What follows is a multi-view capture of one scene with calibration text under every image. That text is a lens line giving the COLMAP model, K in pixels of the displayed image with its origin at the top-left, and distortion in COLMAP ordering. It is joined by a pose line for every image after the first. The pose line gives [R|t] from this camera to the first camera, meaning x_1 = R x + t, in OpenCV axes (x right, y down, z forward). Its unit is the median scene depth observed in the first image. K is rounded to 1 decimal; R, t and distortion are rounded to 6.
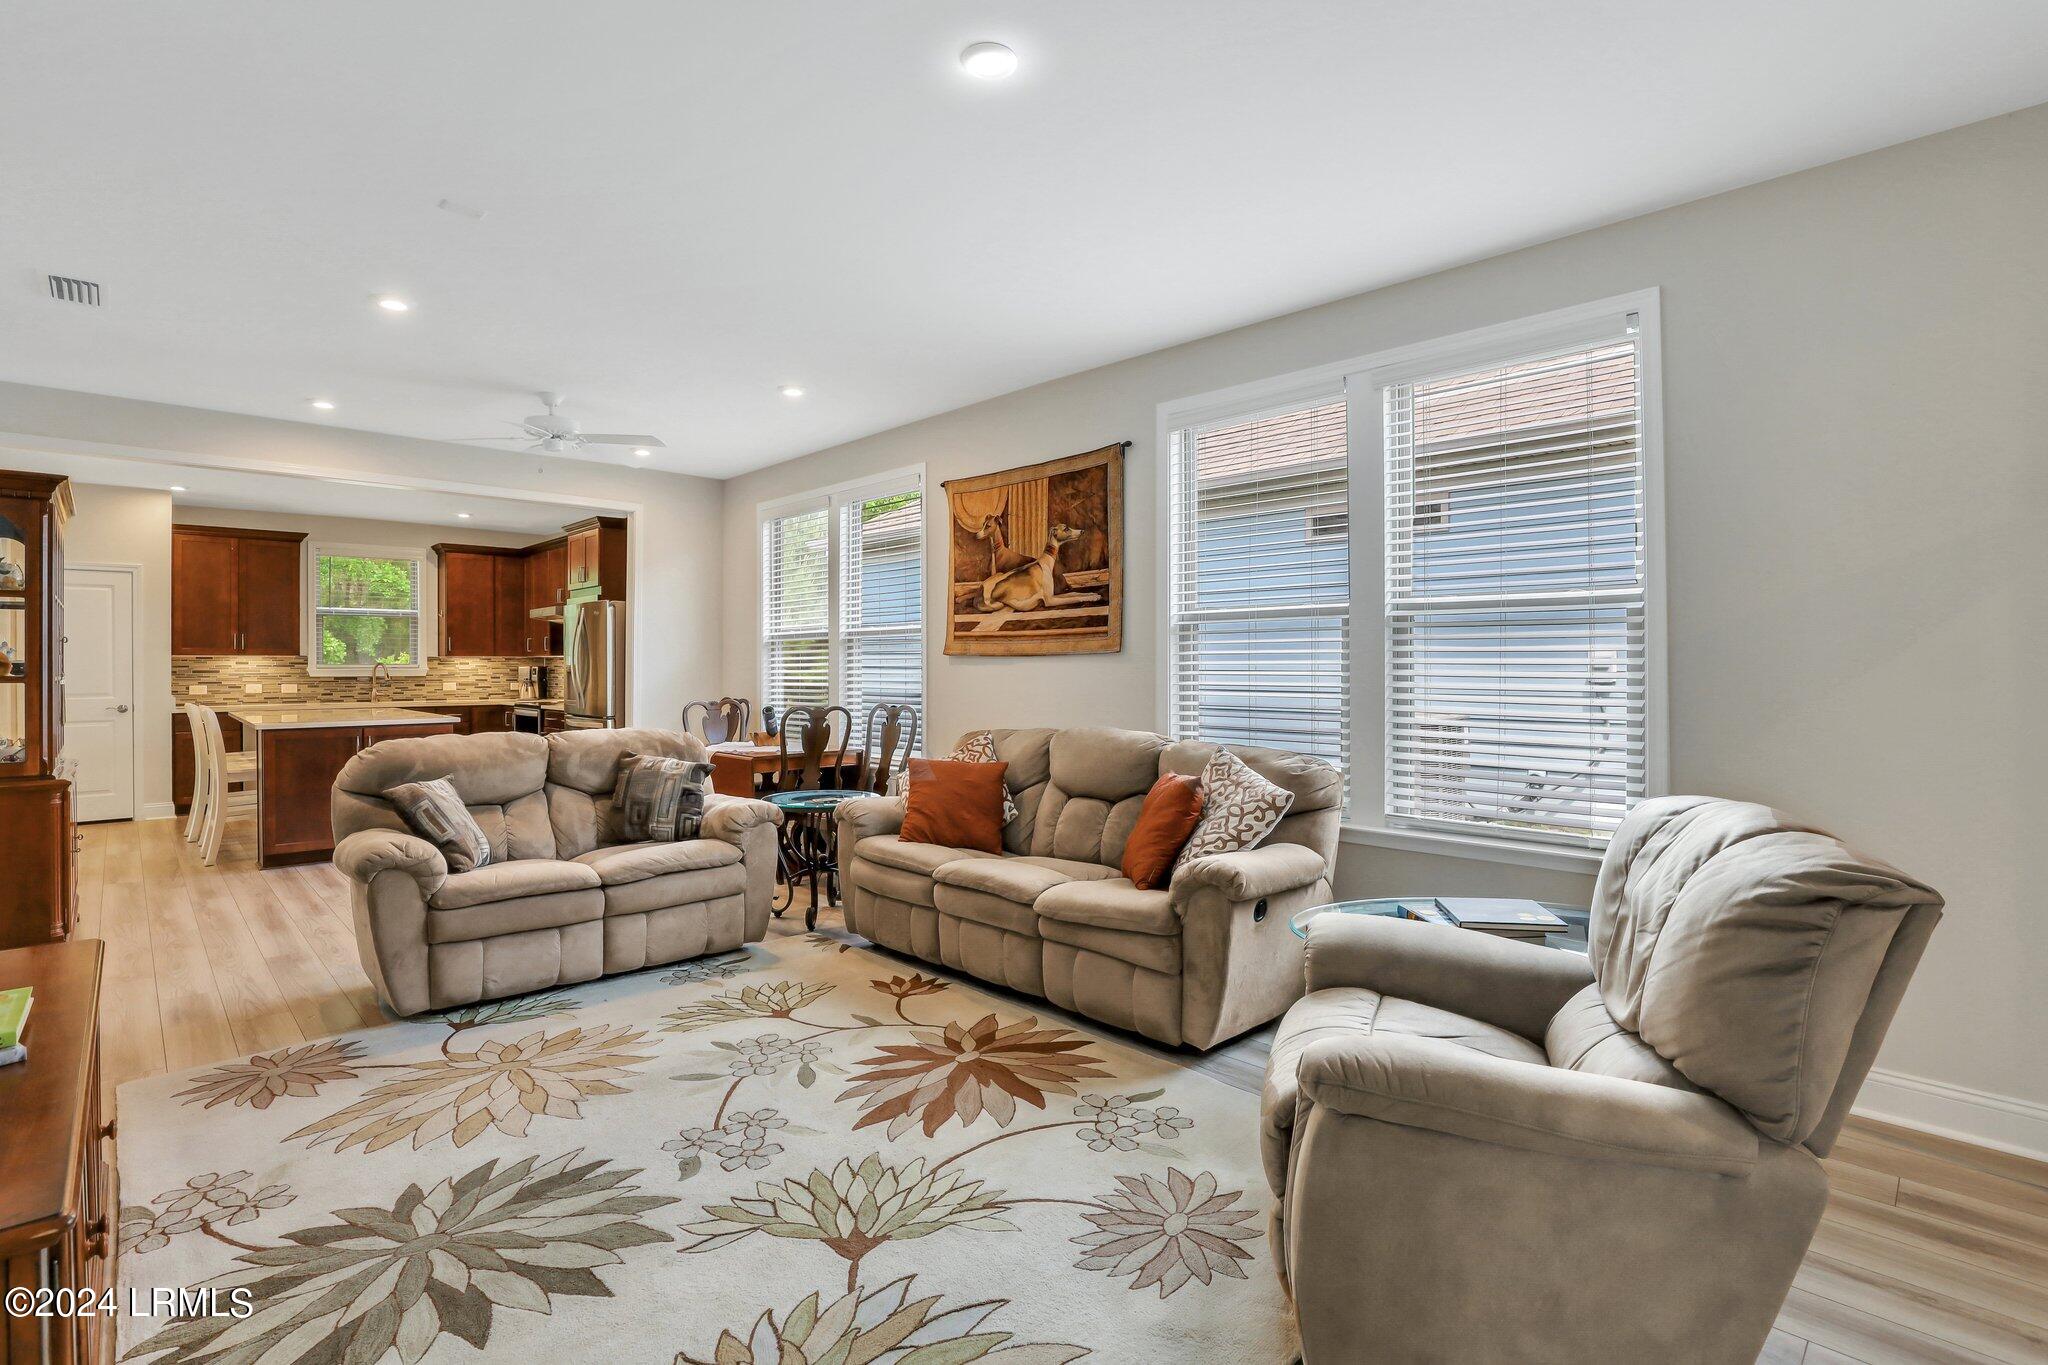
lens RADIAL K [[954.2, 0, 1030.7], [0, 954.2, 671.2], [0, 0, 1]] dist [-0.039375, 0.007940]
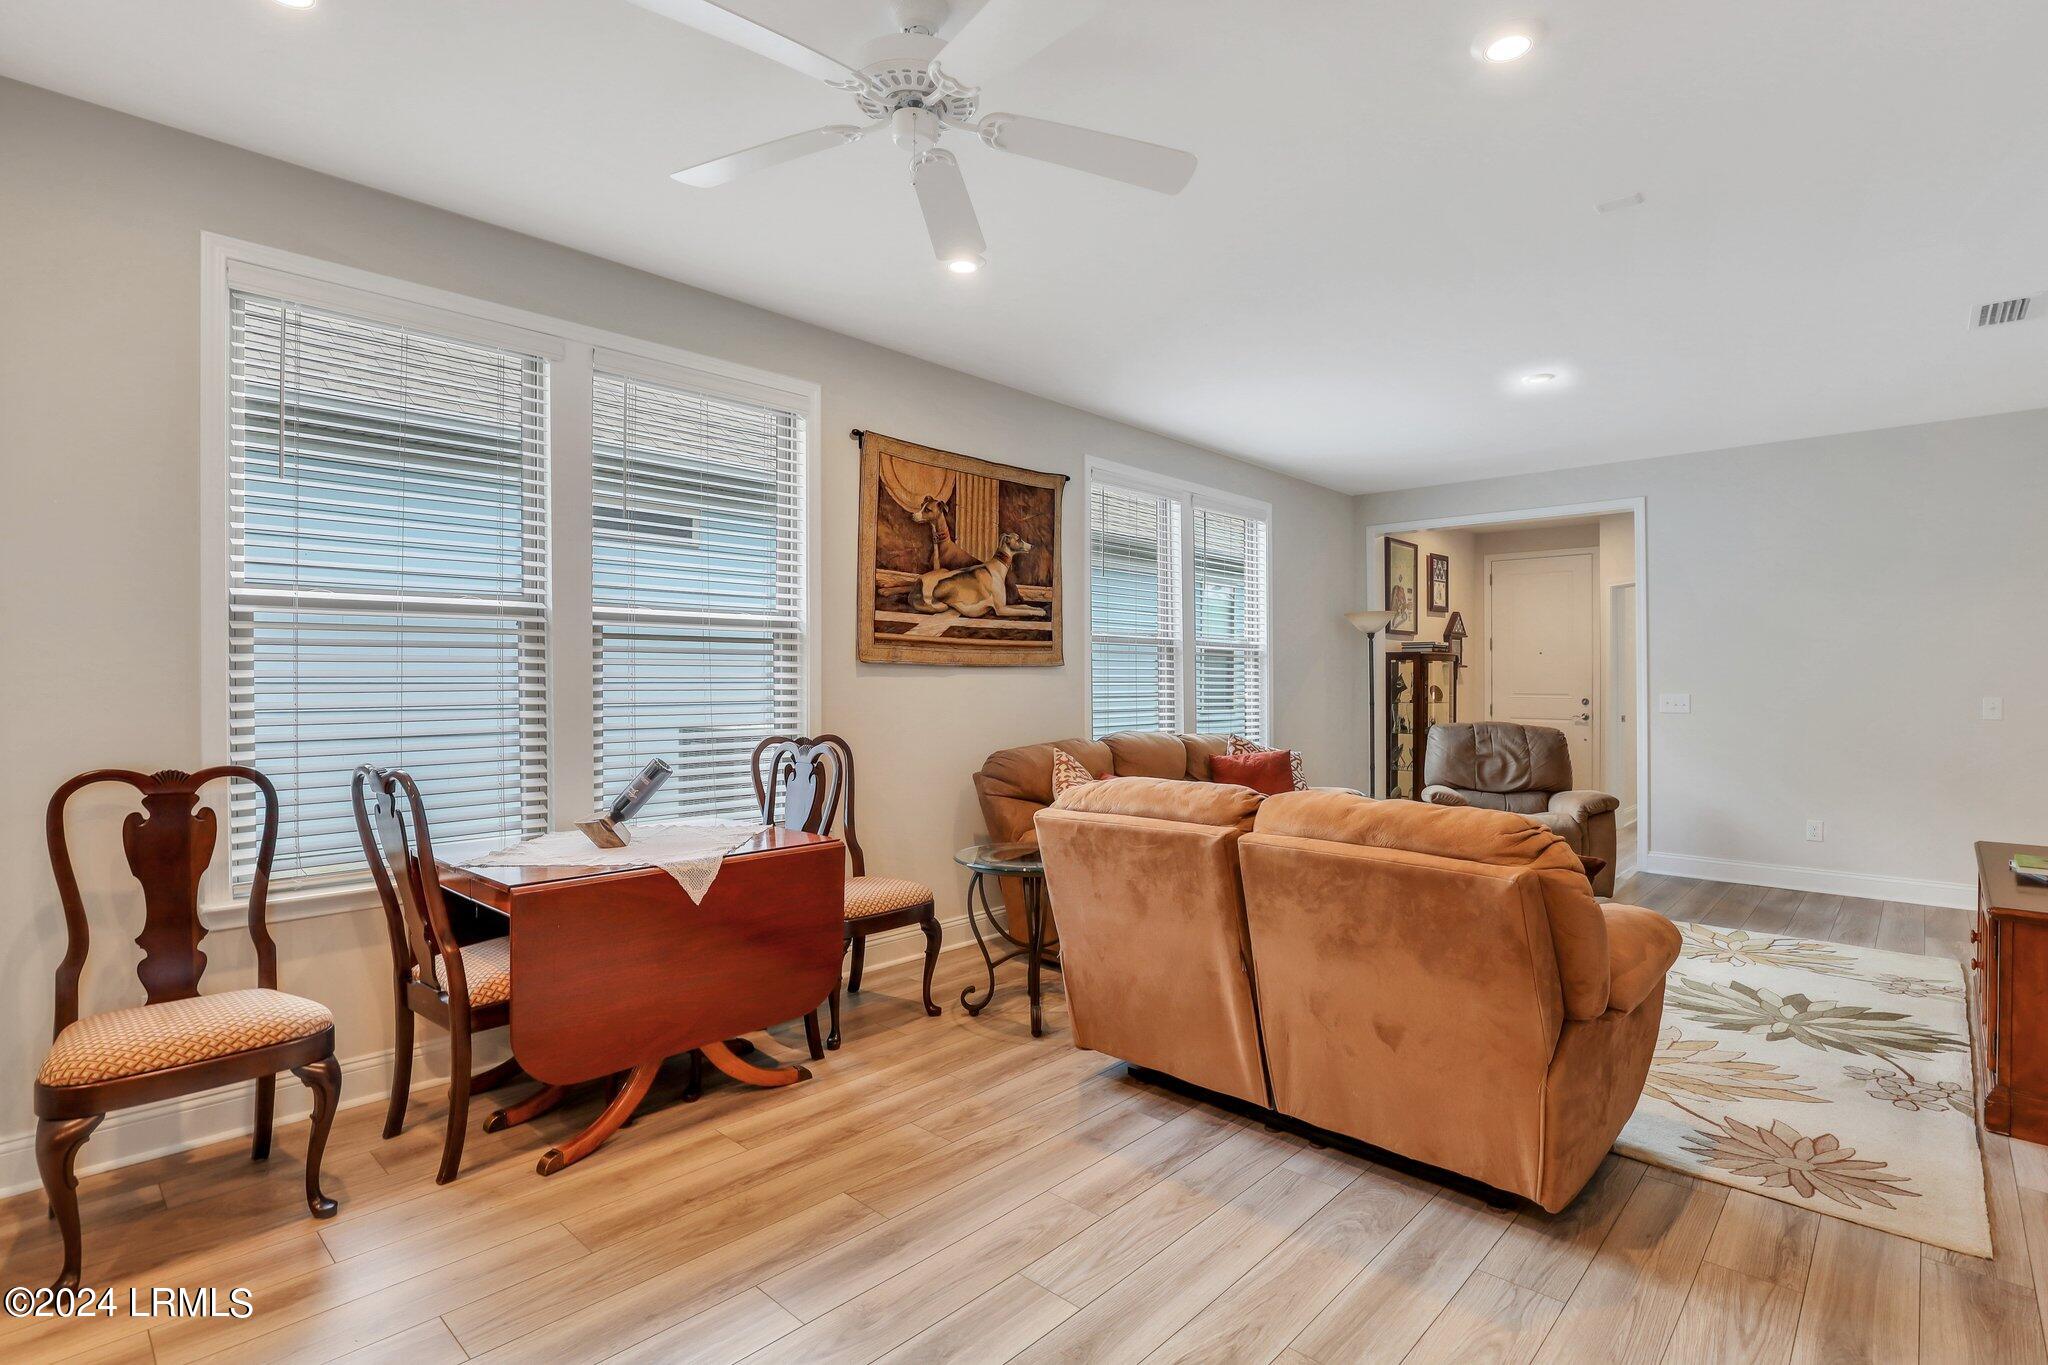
lens RADIAL K [[984.1, 0, 1032.2], [0, 984.1, 681.8], [0, 0, 1]] dist [-0.021705, 0.000793]
pose [[-0.044647, -0.003063, 0.998998, -1.082939], [0.001655, 0.999994, 0.003140, -0.005092], [-0.999001, 0.001794, -0.044641, 1.130937]]
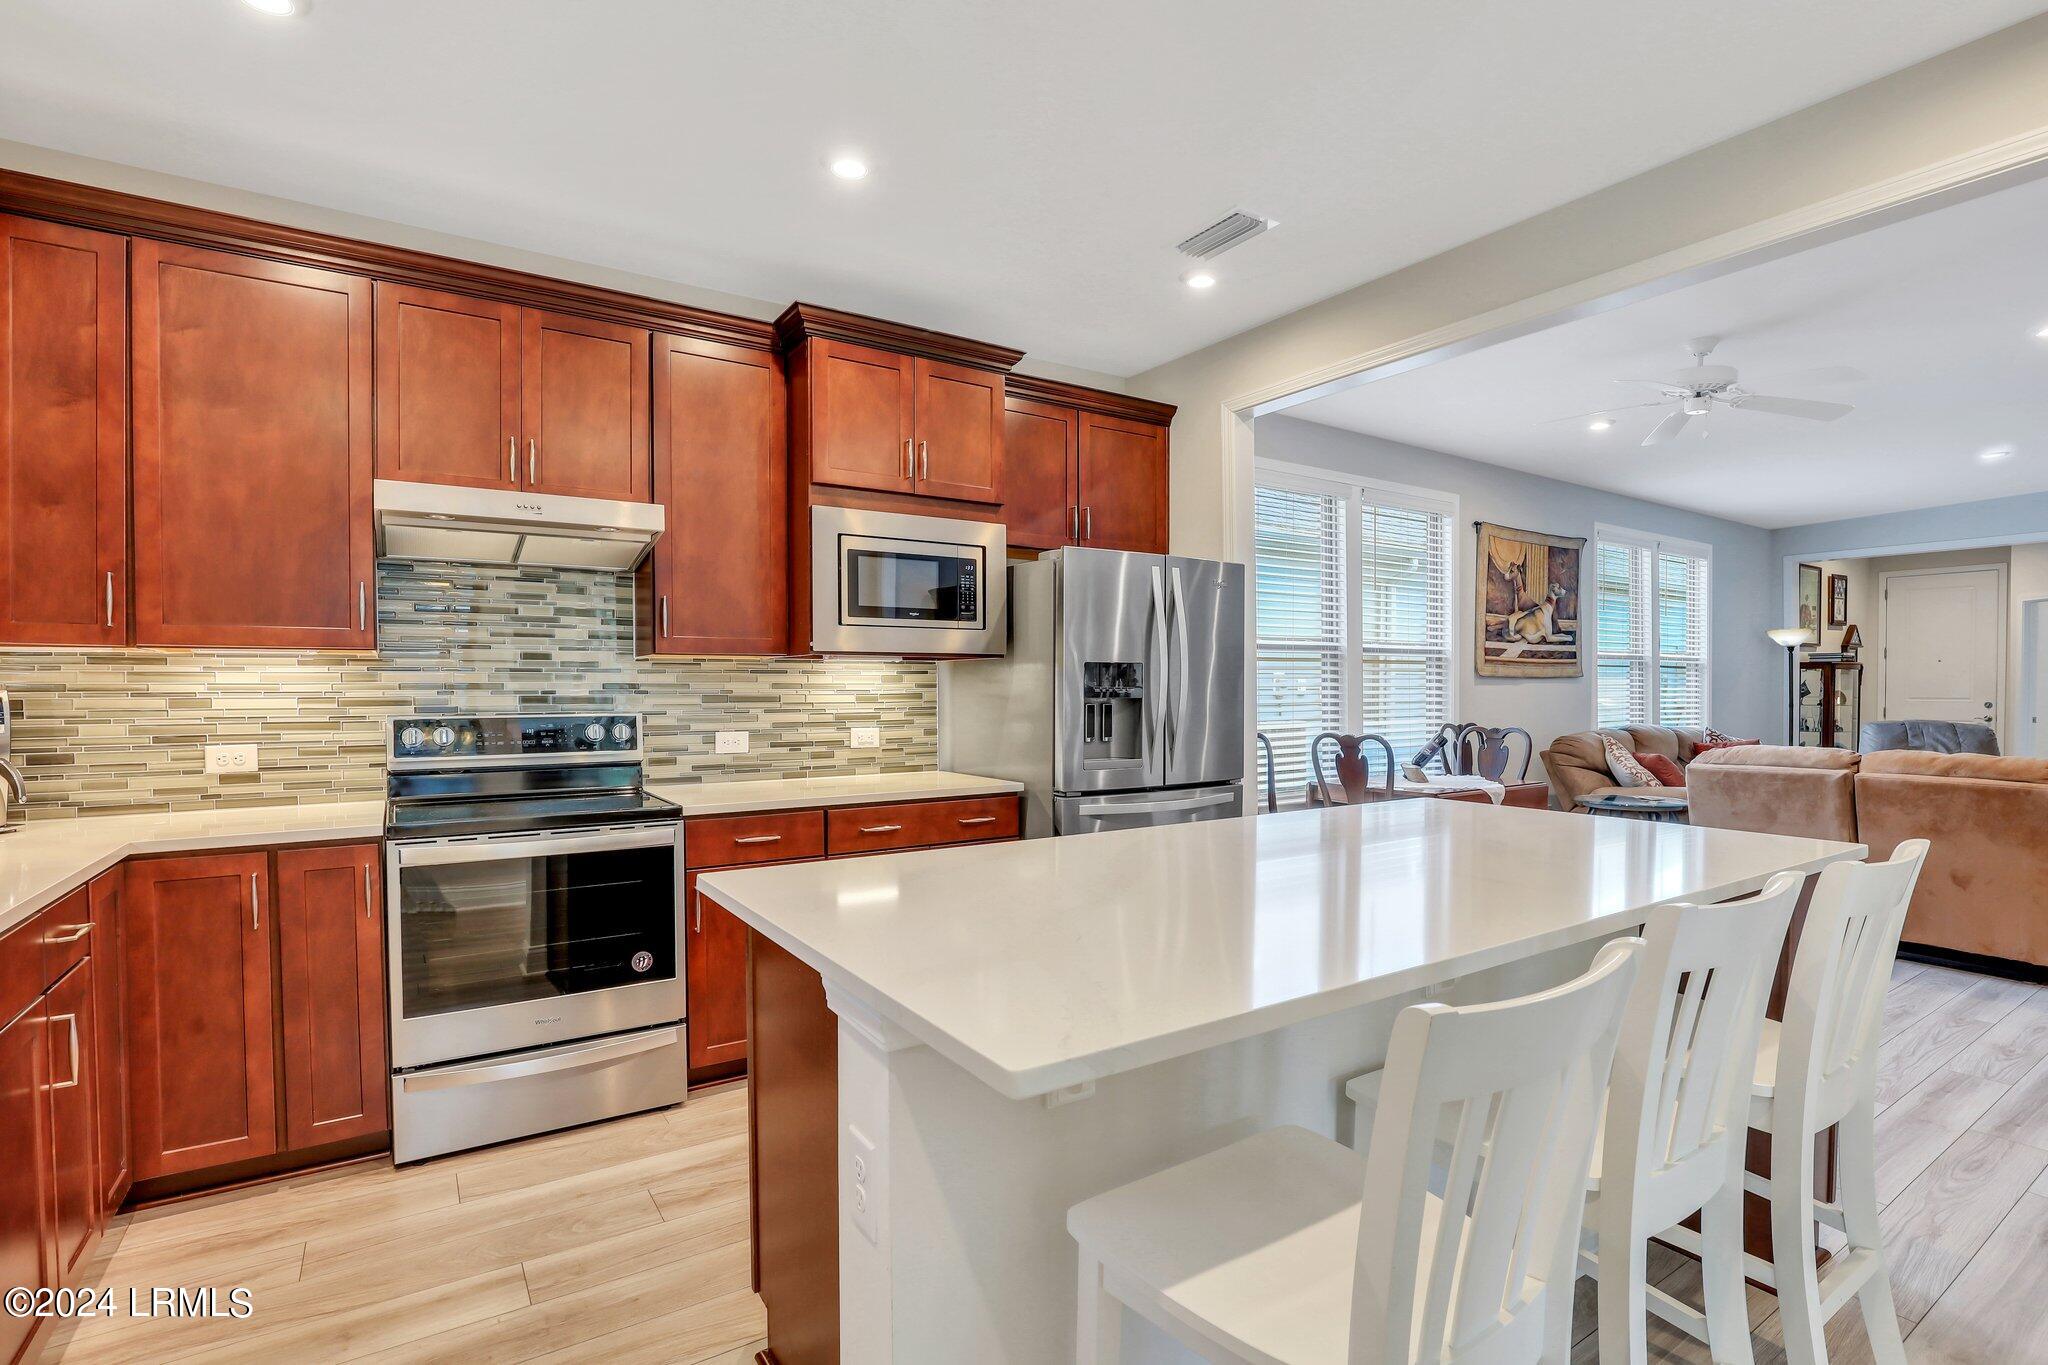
lens RADIAL K [[954.2, 0, 1044.2], [0, 954.2, 711.2], [0, 0, 1]] dist [-0.039375, 0.007940]
pose [[0.194505, -0.024955, 0.980584, -1.615210], [0.006726, 0.999687, 0.024107, -0.007023], [-0.980878, 0.001907, 0.194612, 1.614314]]
